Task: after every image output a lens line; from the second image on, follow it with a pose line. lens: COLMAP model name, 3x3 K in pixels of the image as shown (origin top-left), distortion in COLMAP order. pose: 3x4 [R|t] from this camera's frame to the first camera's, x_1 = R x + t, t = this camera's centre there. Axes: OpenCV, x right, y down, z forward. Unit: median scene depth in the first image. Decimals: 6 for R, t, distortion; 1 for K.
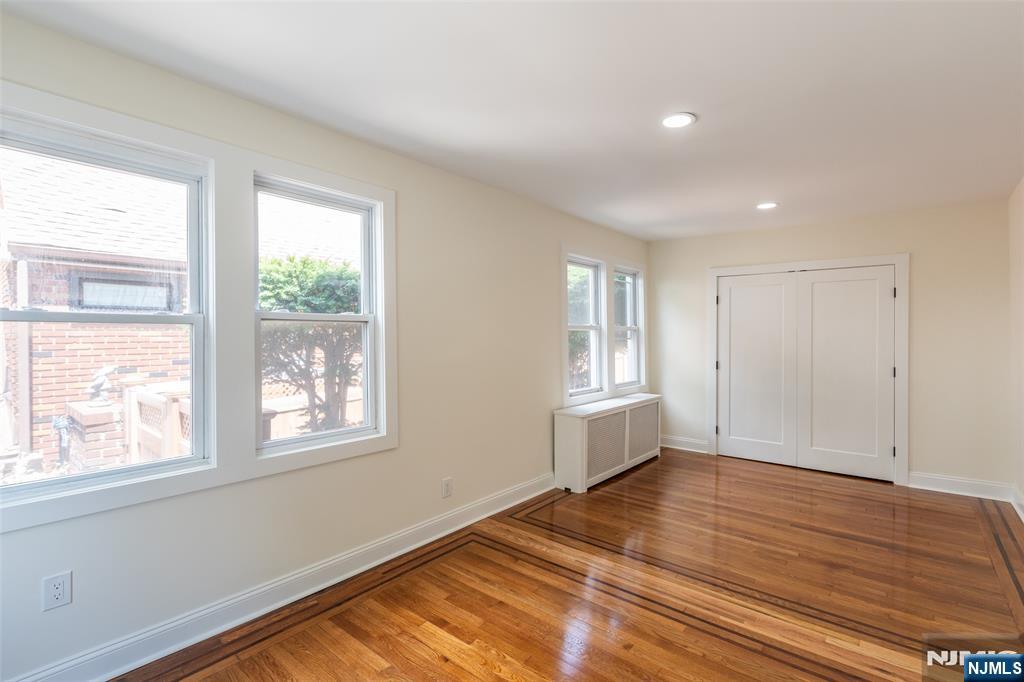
lens RADIAL K [[469.9, 0, 491.7], [0, 469.9, 334.0], [0, 0, 1]] dist [0.000311, -0.000122]
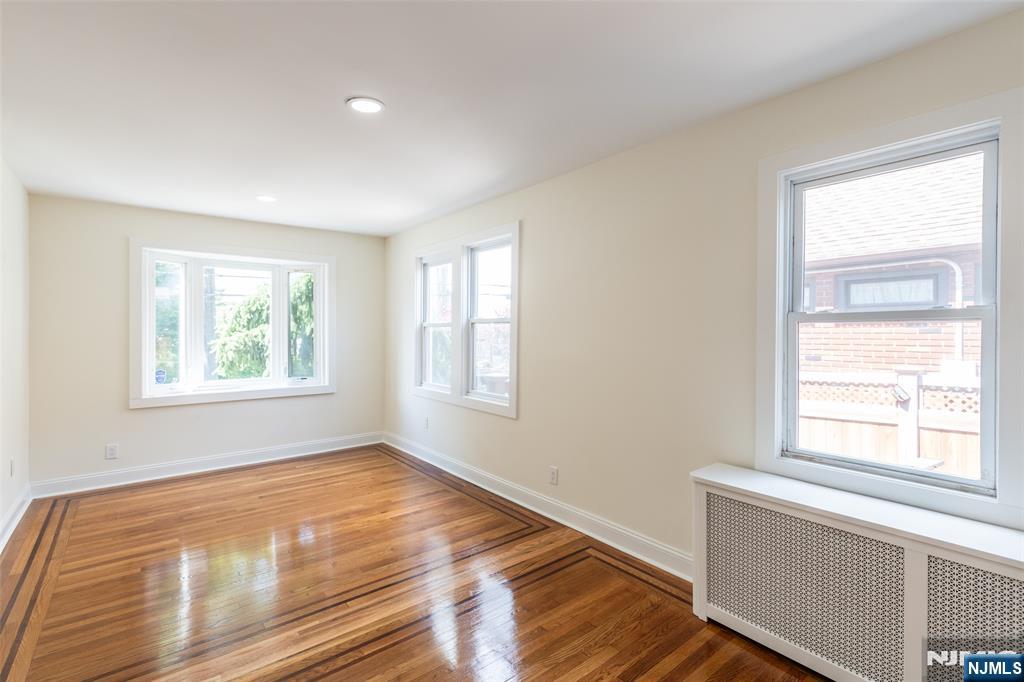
lens RADIAL K [[479.0, 0, 525.1], [0, 479.0, 333.8], [0, 0, 1]] dist [-0.004231, -0.000370]
pose [[-0.163097, 0.004959, -0.986598, 1.007129], [-0.000385, 0.999987, 0.005089, 0.003672], [0.986610, 0.001210, -0.163093, 1.148866]]
